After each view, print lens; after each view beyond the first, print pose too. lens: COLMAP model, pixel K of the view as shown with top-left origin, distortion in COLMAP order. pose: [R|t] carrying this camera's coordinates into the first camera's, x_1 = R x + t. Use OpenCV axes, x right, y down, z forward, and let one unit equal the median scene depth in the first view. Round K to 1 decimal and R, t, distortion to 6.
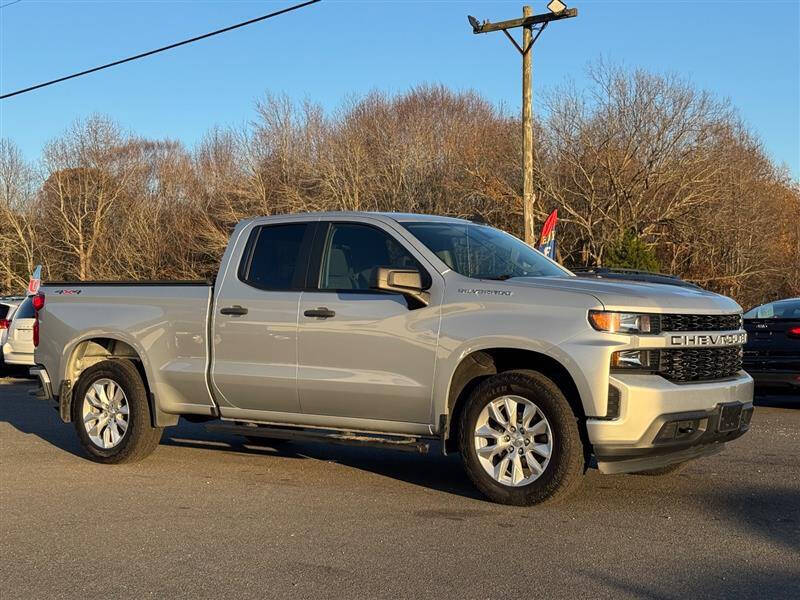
lens RADIAL K [[1163.7, 0, 400.0], [0, 1163.7, 300.0], [0, 0, 1]] dist [0.095052, -0.001191]
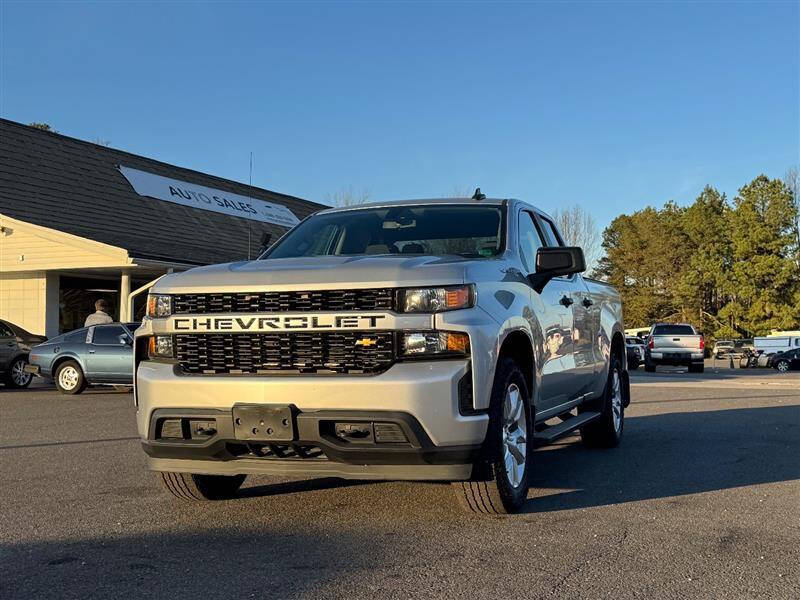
lens RADIAL K [[1005.9, 0, 400.0], [0, 1005.9, 300.0], [0, 0, 1]] dist [0.117708, -0.016421]
pose [[0.303643, -0.039480, -0.951967, 0.914091], [0.018235, 0.999199, -0.035623, 0.042347], [0.952611, -0.006542, 0.304120, 0.852131]]
